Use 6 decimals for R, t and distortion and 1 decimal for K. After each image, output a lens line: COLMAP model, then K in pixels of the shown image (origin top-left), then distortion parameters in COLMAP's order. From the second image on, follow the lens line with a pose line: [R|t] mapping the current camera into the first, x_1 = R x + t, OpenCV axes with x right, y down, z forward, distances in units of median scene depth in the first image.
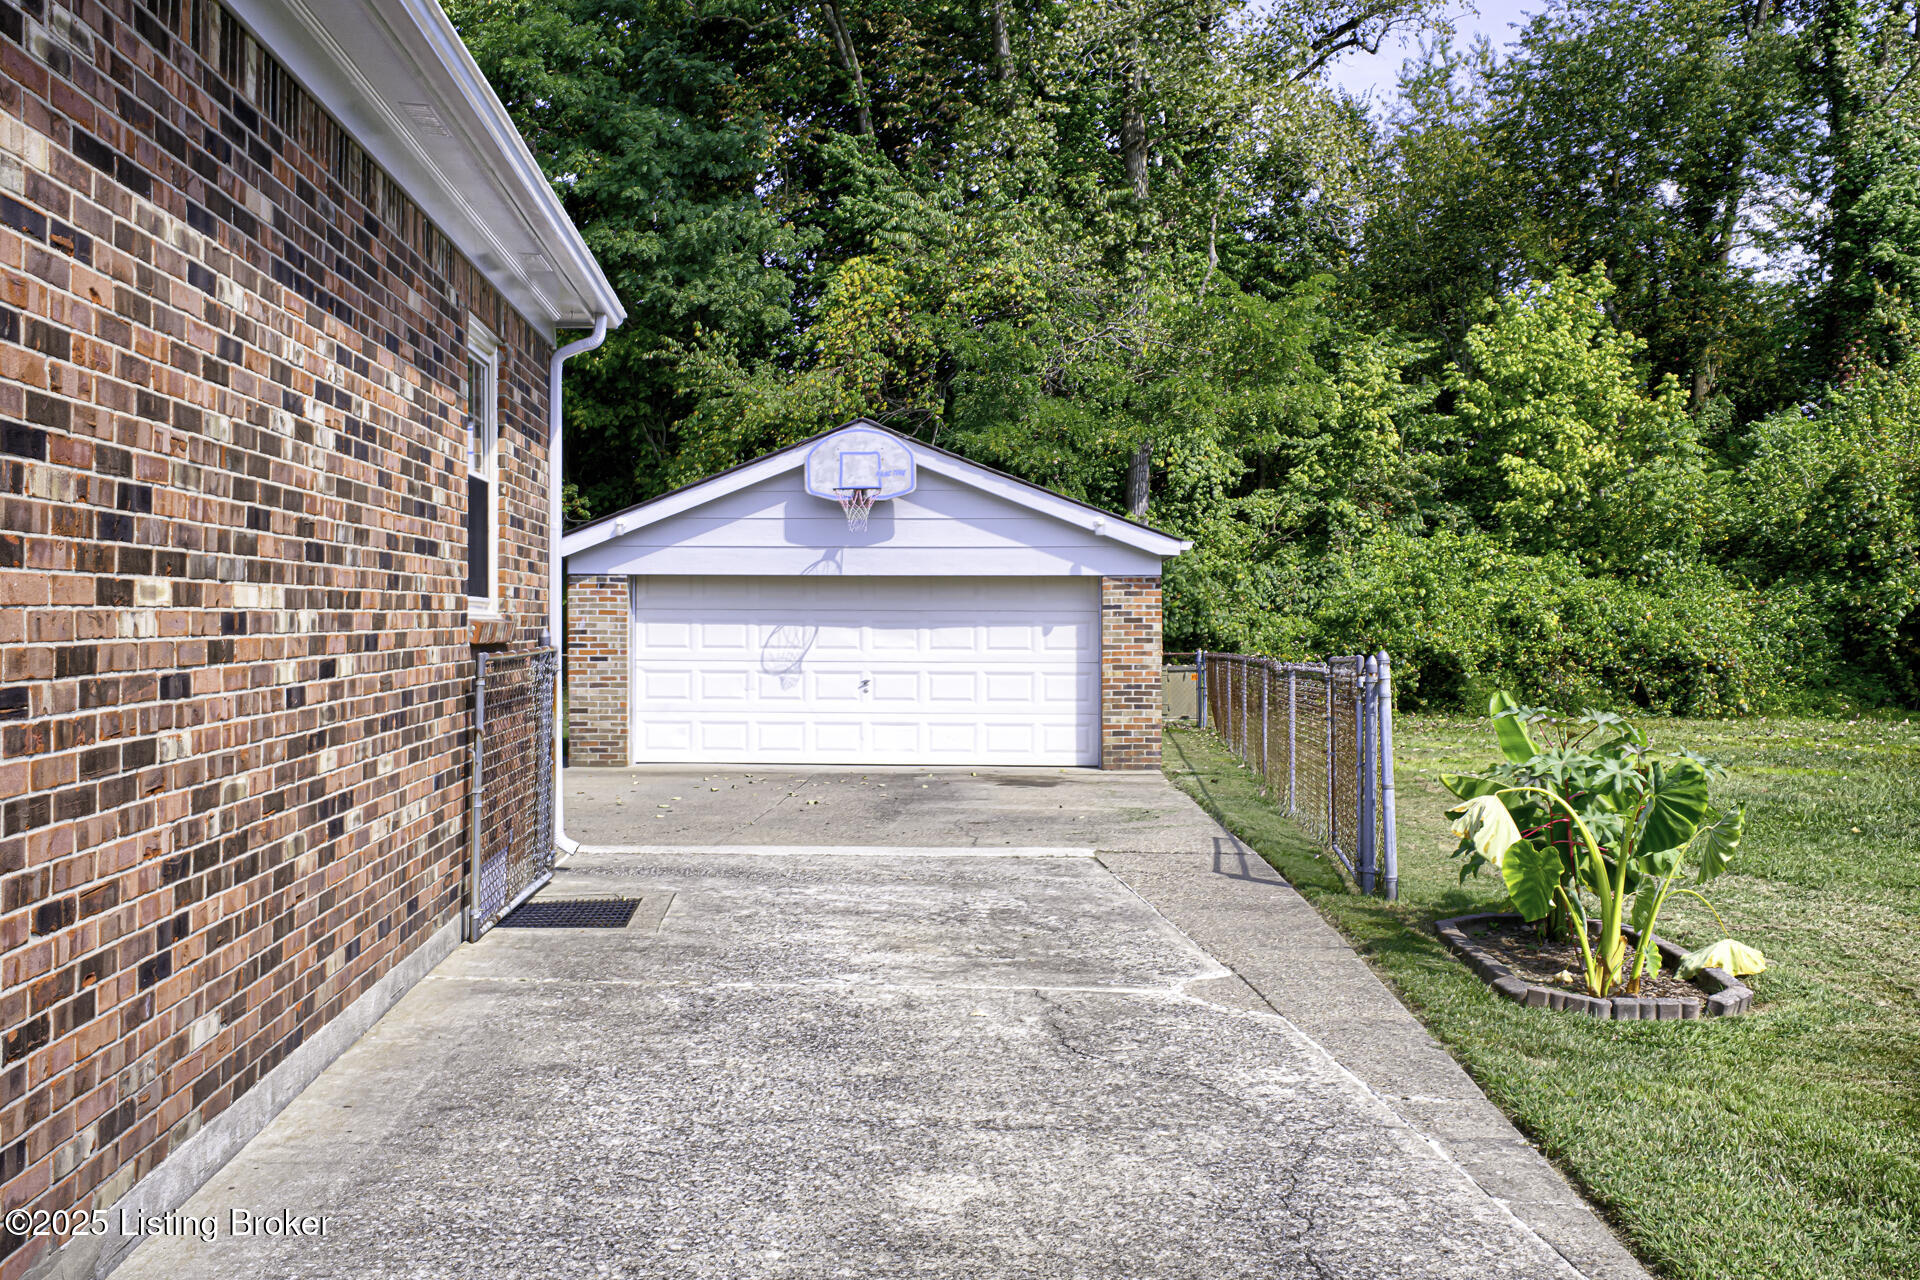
lens RADIAL K [[1873.4, 0, 955.9], [0, 1873.4, 626.9], [0, 0, 1]] dist [-0.019901, 0.000000]
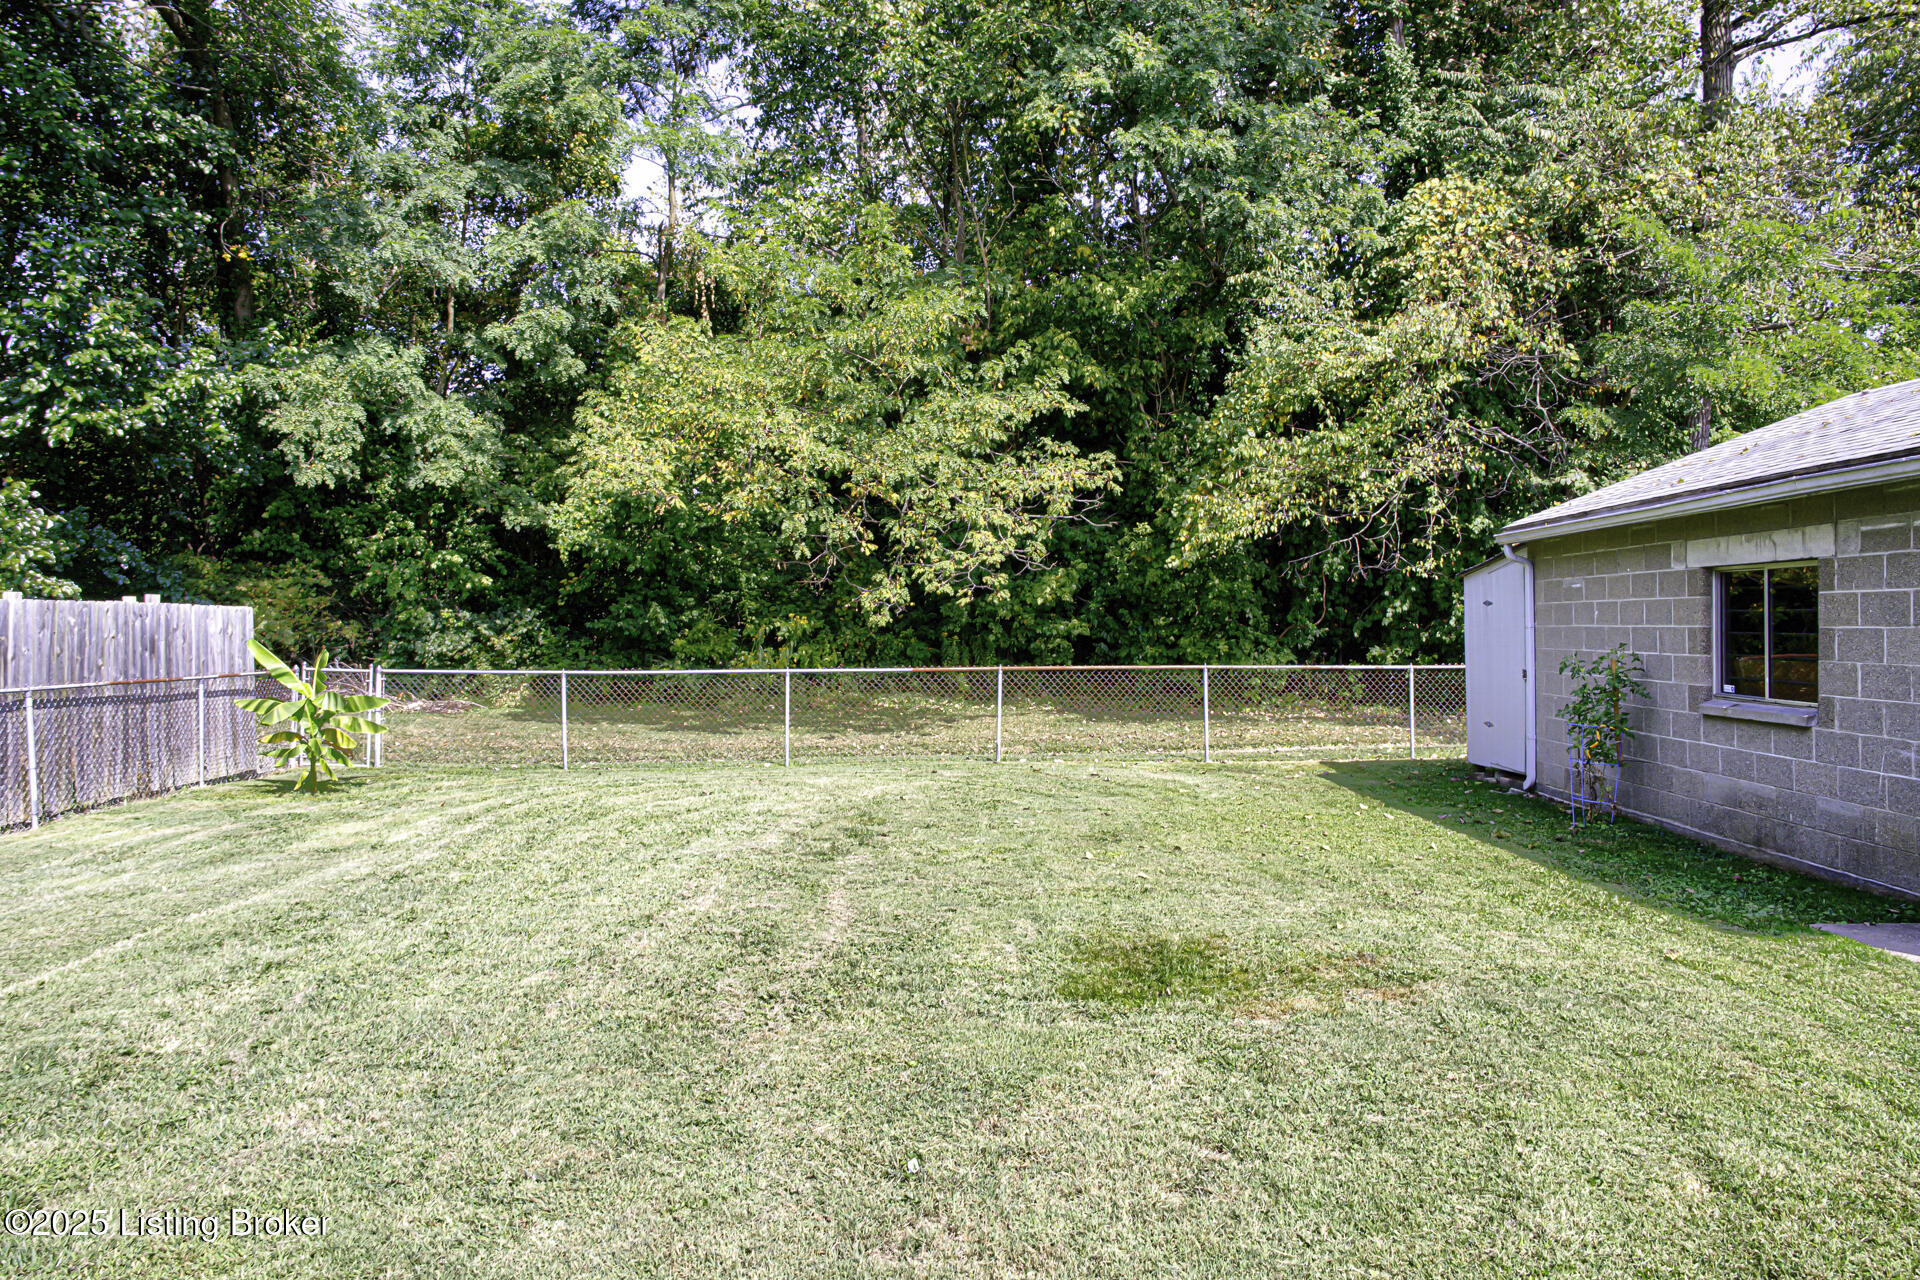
lens RADIAL K [[1299.4, 0, 963.3], [0, 1299.4, 644.6], [0, 0, 1]] dist [-0.079654, 0.084726]
pose [[0.999978, -0.006533, -0.001518, -0.454372], [0.006549, 0.999917, 0.011074, -0.000109], [0.001445, -0.011084, 0.999938, 0.758054]]
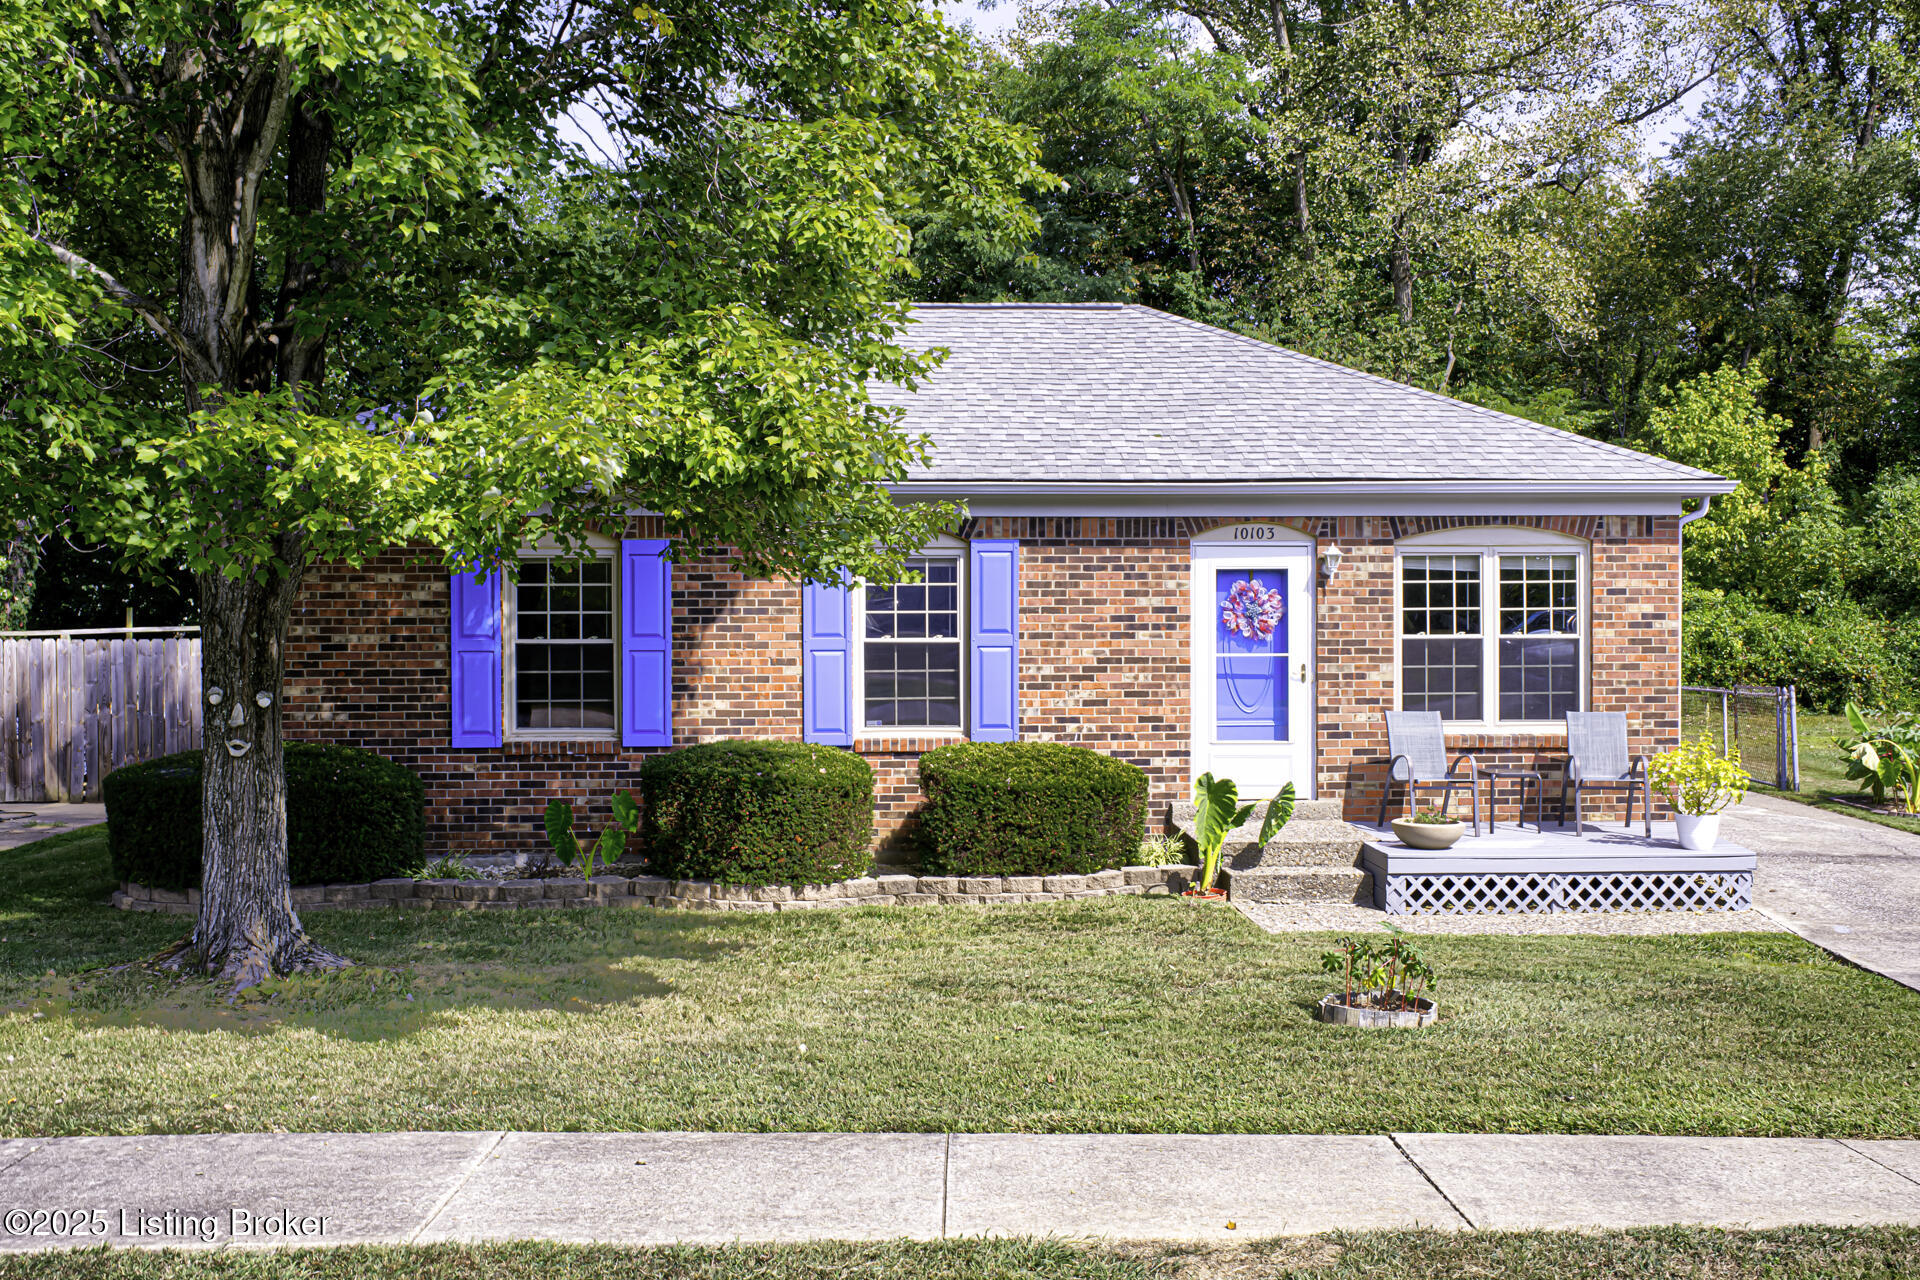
lens RADIAL K [[1960.9, 0, 963.8], [0, 1960.9, 622.0], [0, 0, 1]] dist [0.002925, 0.000000]
pose [[0.999984, -0.002564, -0.004944, -0.371950], [0.002560, 0.999996, -0.000711, -0.031327], [0.004945, 0.000698, 0.999988, -0.676189]]
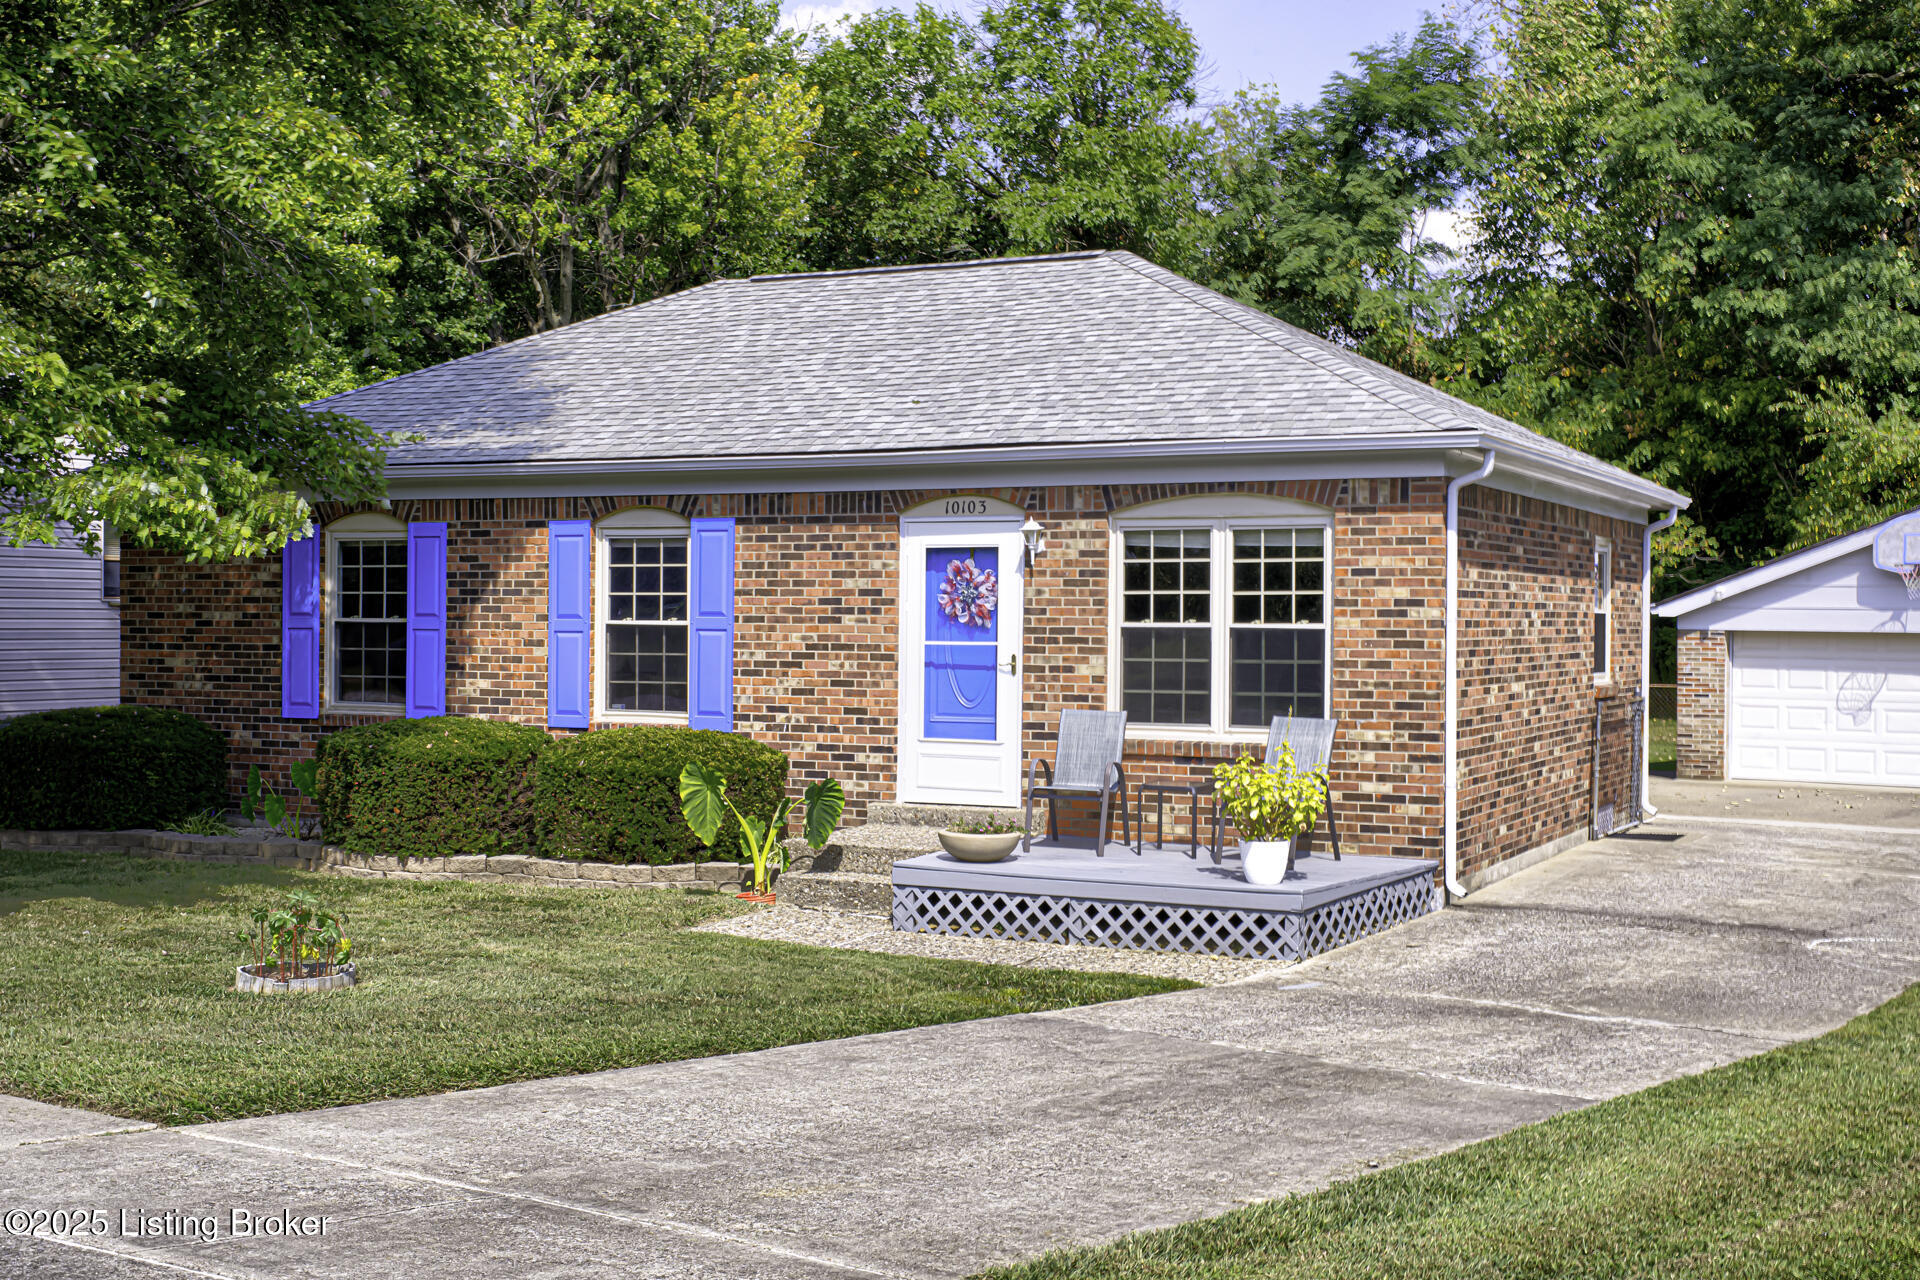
lens RADIAL K [[2278.5, 0, 953.4], [0, 2278.5, 646.6], [0, 0, 1]] dist [0.016098, 0.000000]
pose [[0.860932, 0.012710, -0.508562, 0.159515], [-0.010045, 0.999918, 0.007985, -0.023530], [0.508621, -0.001766, 0.860988, -0.593159]]
